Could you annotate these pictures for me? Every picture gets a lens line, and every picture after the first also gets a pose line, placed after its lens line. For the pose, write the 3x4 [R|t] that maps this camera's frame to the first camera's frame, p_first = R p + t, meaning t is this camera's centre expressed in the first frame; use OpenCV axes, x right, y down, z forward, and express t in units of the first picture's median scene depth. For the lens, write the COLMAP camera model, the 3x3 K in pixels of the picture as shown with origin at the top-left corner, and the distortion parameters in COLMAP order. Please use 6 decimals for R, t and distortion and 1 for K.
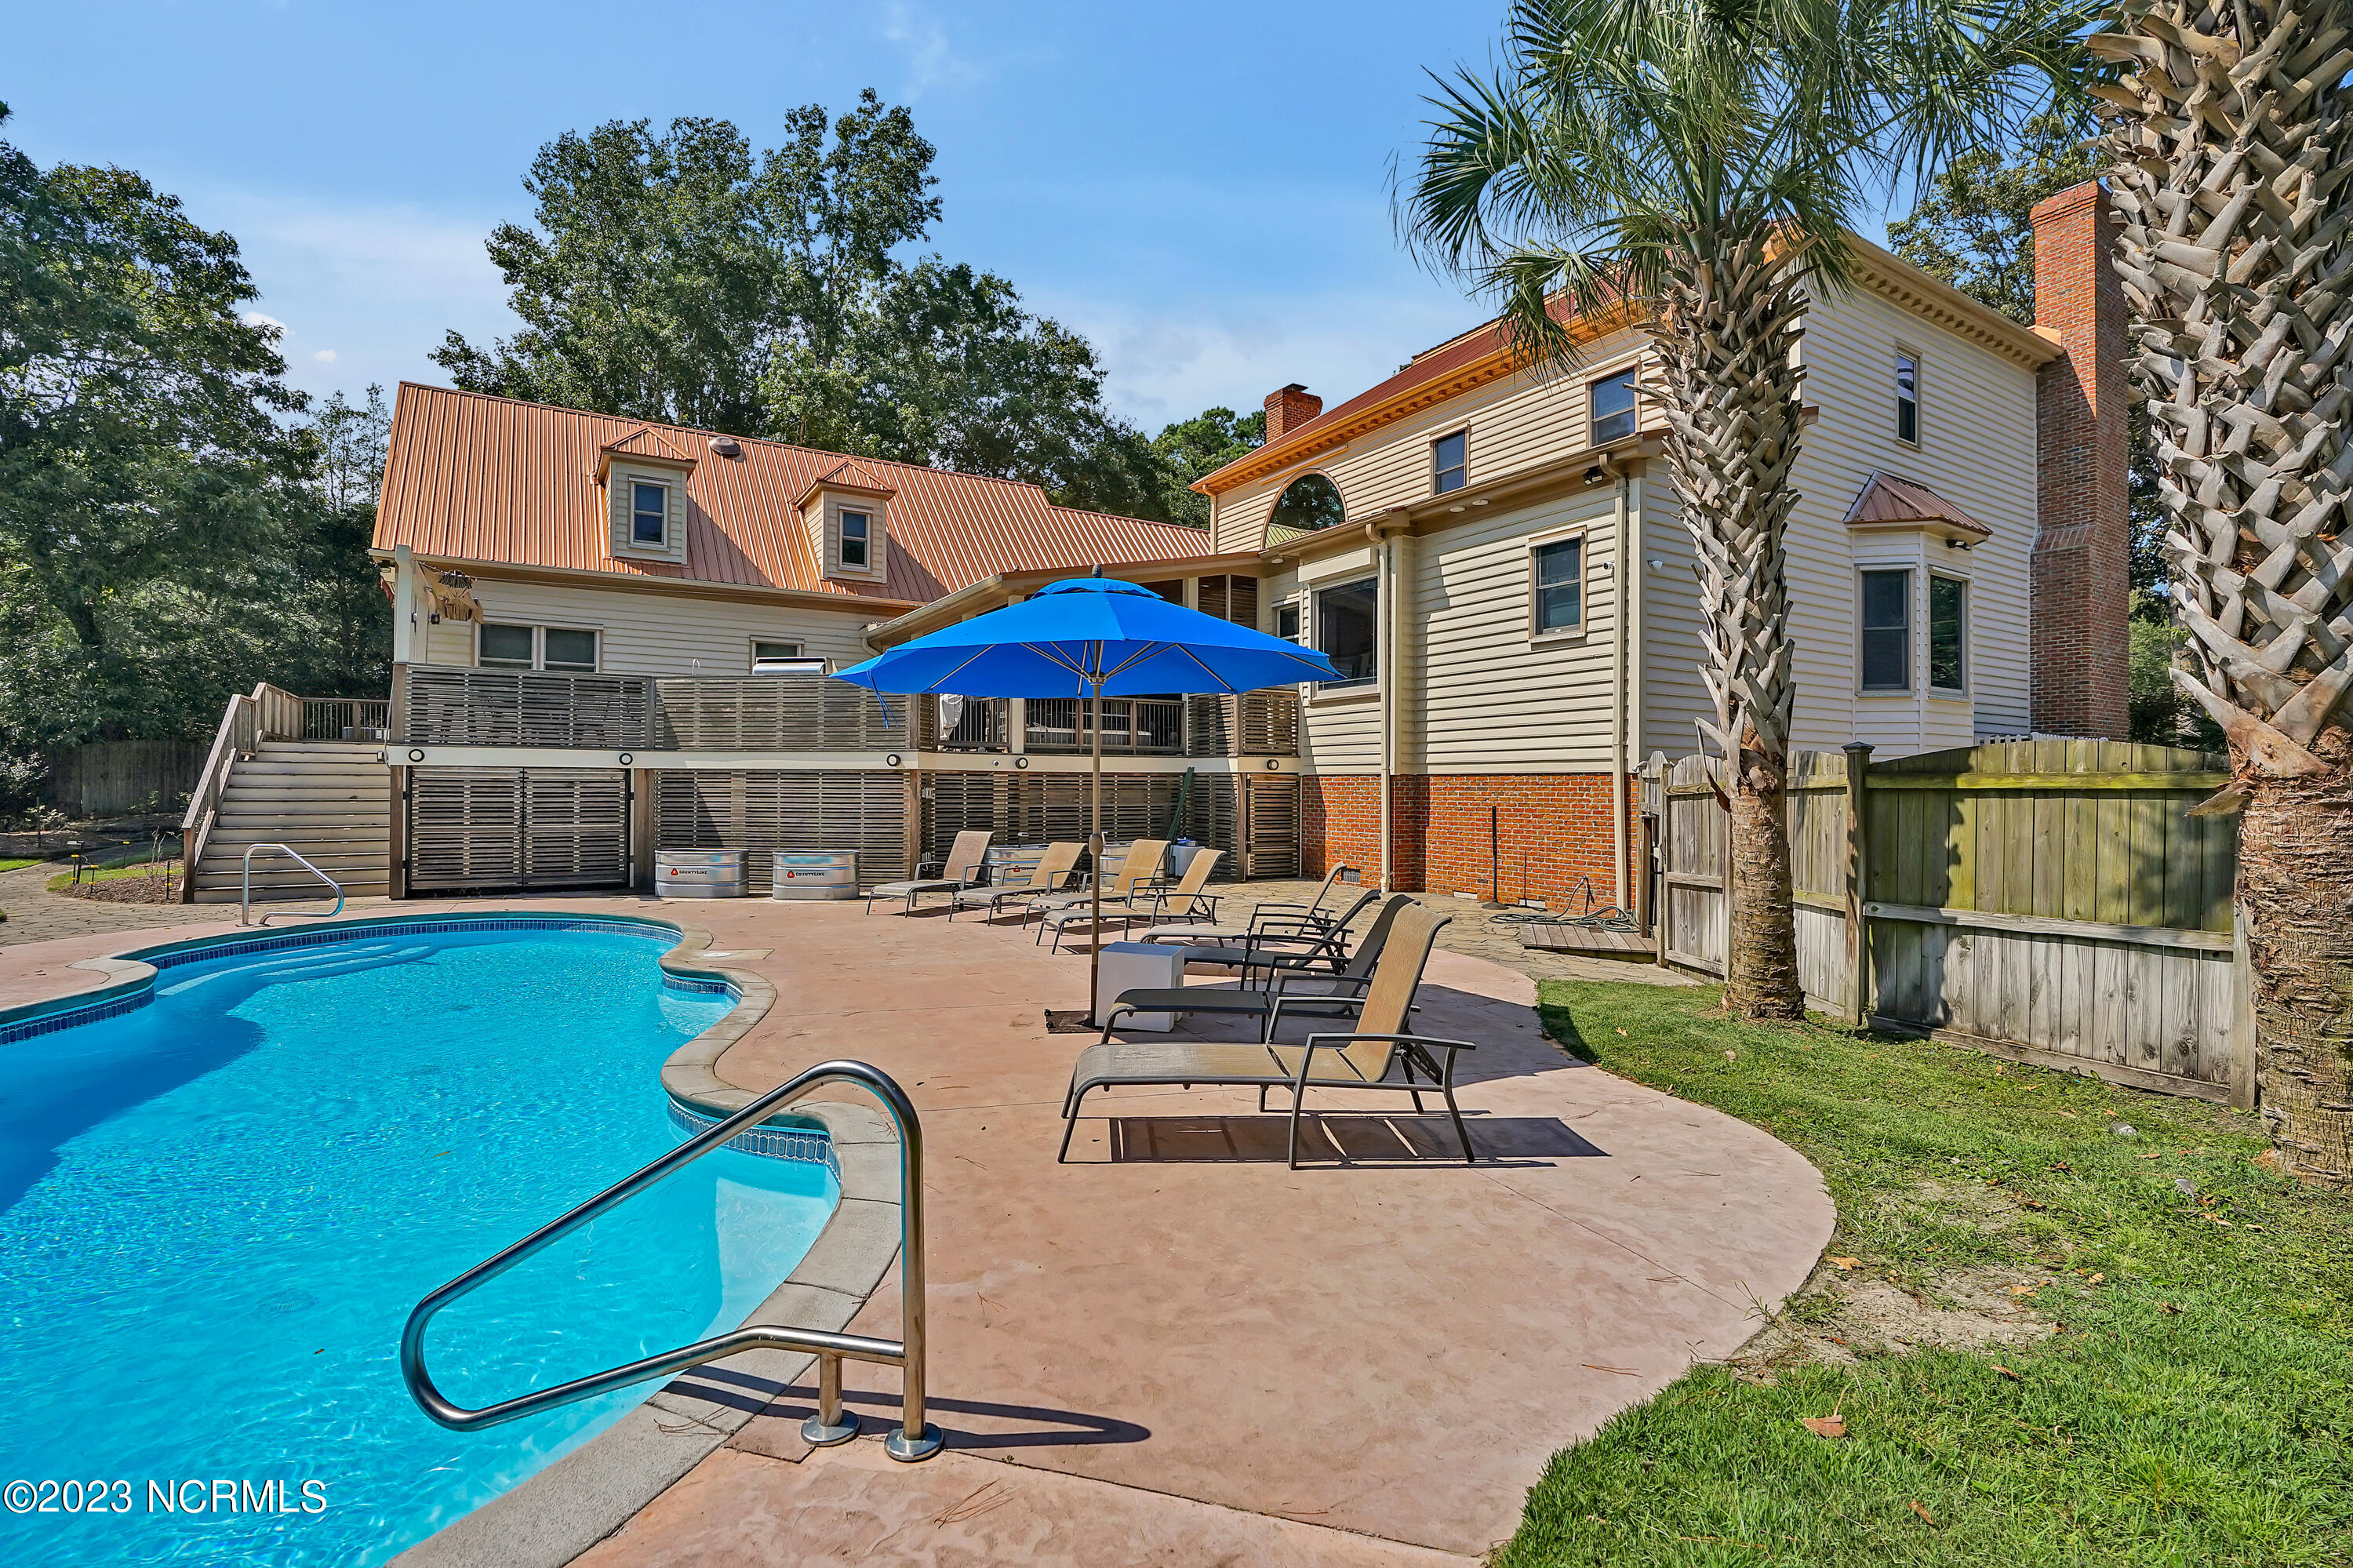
lens RADIAL K [[1069.3, 0, 1176.5], [0, 1069.3, 784.0], [0, 0, 1]] dist [-0.012937, 0.000484]
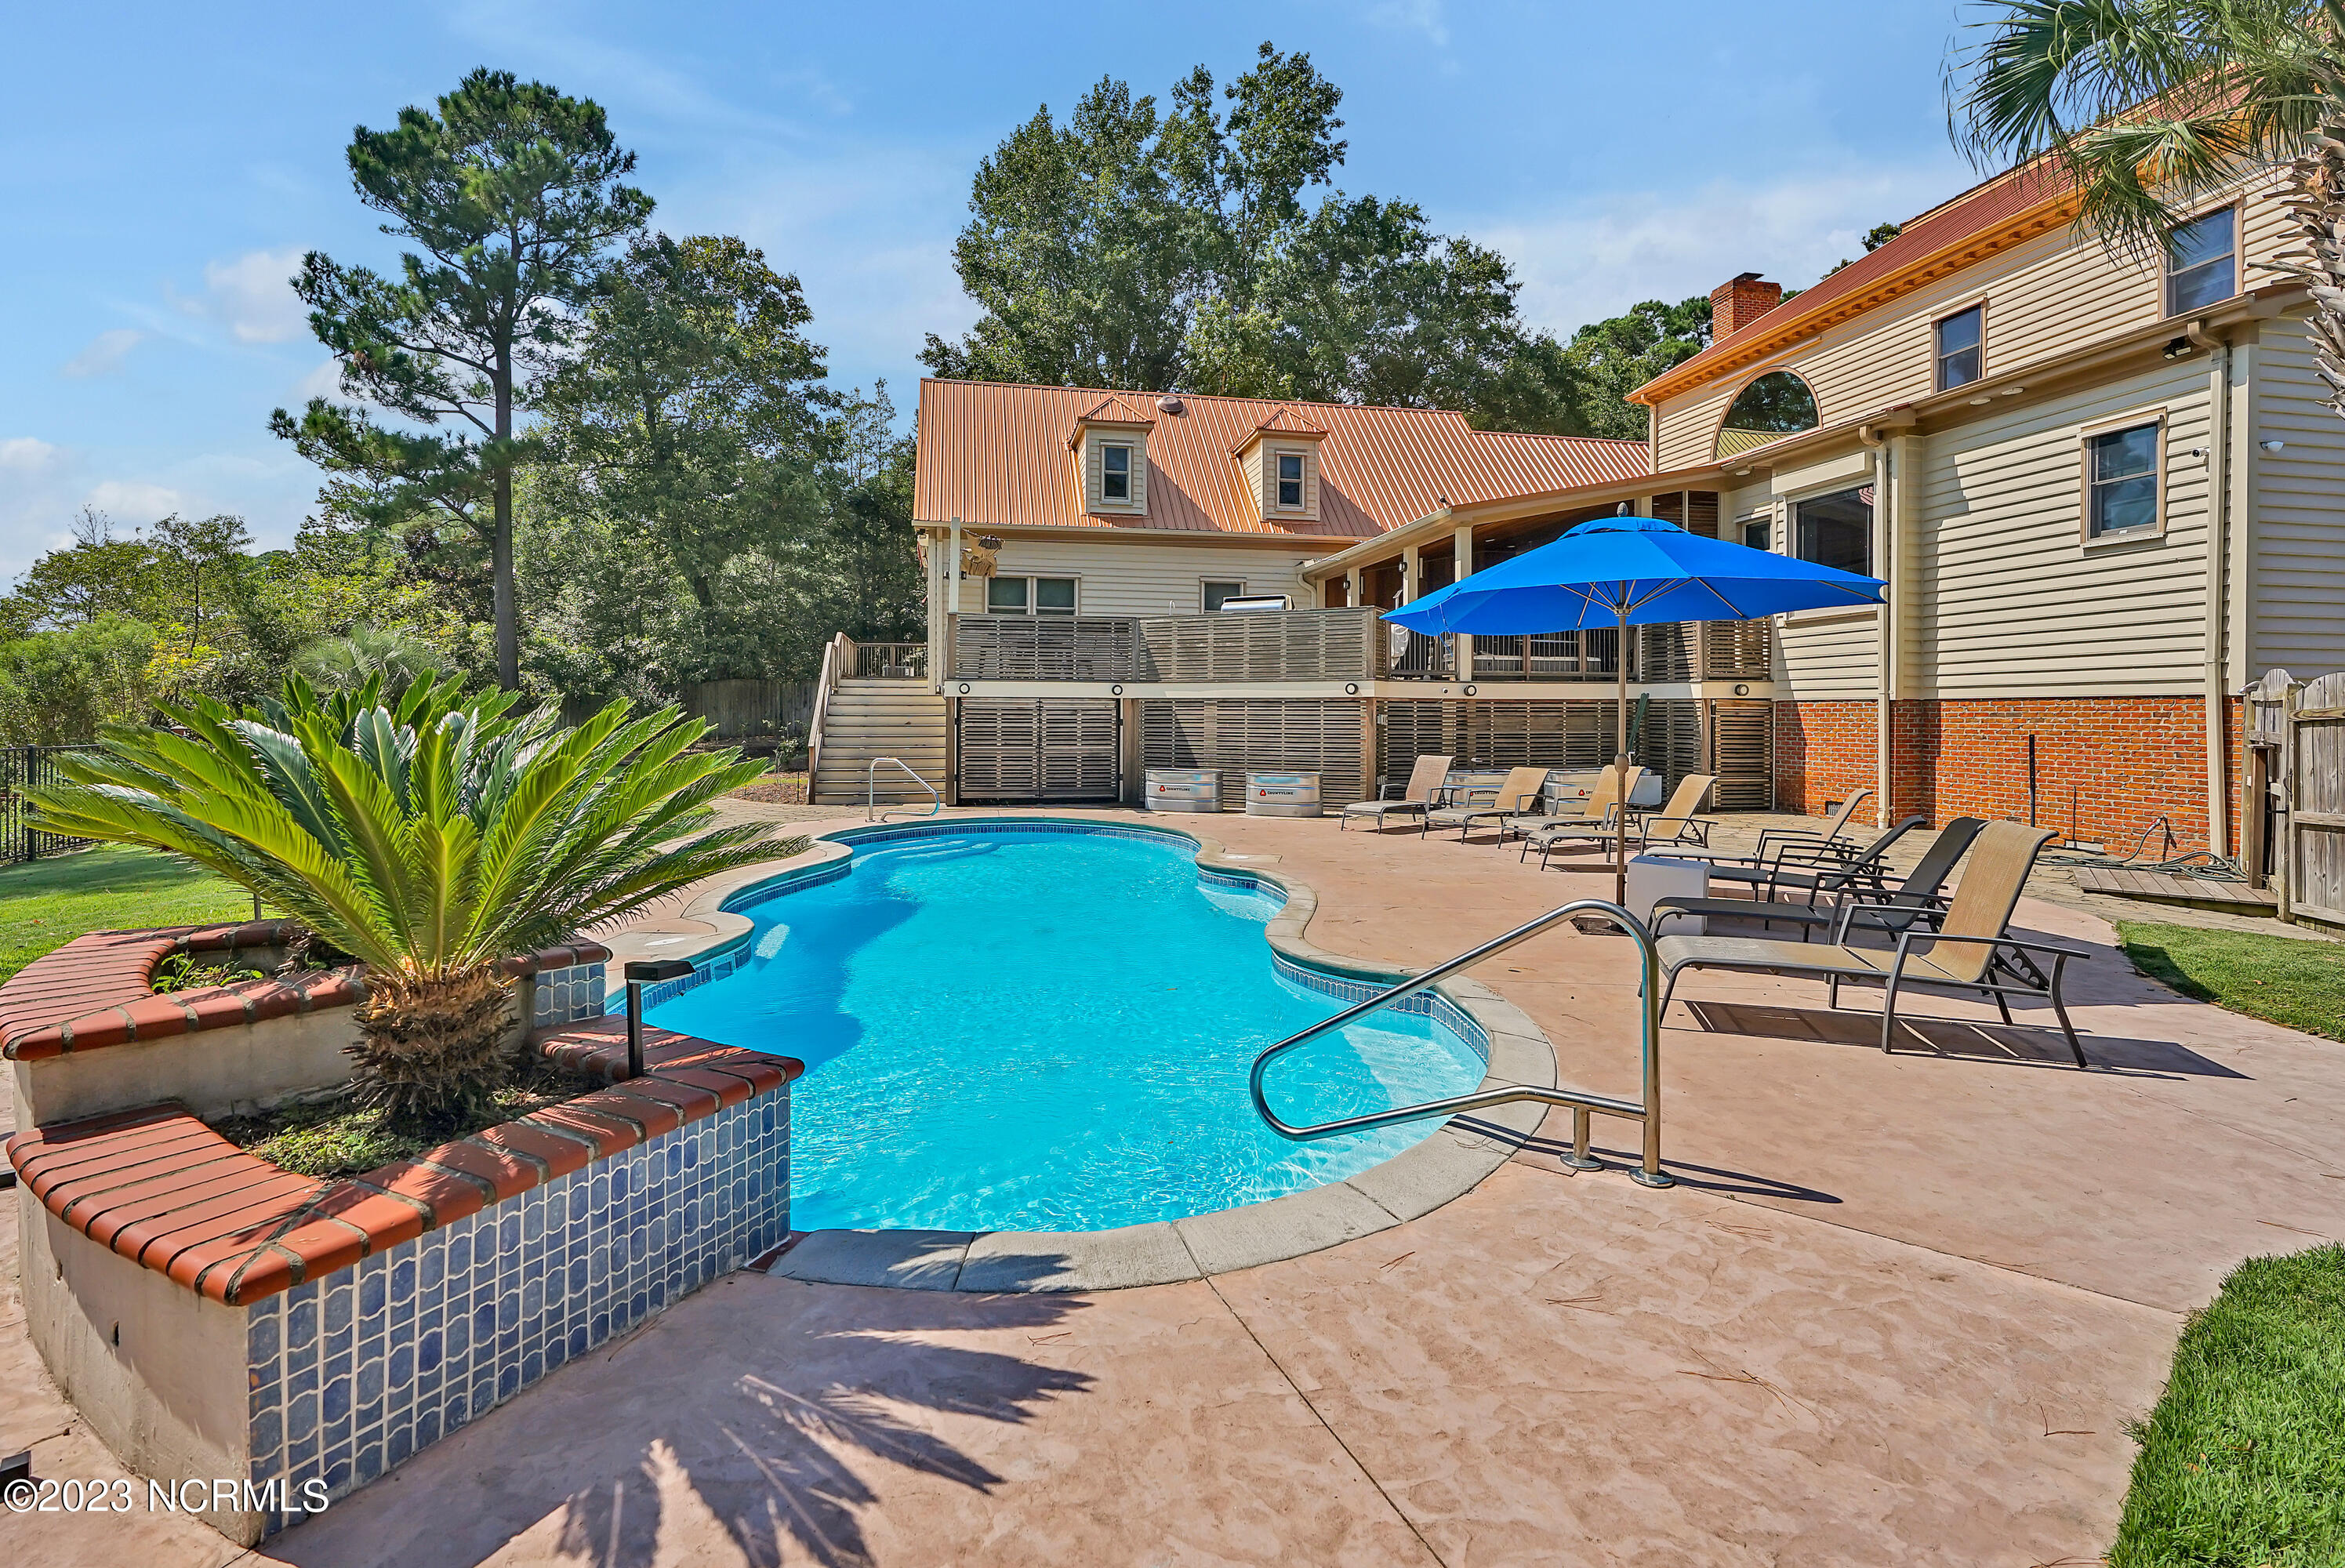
lens RADIAL K [[1092.1, 0, 1164.3], [0, 1092.1, 720.1], [0, 0, 1]] dist [-0.016736, 0.008551]
pose [[0.936054, 0.000301, -0.351857, -0.054370], [0.001765, 0.999983, 0.005549, 0.002423], [0.351852, -0.005815, 0.936037, -0.086210]]
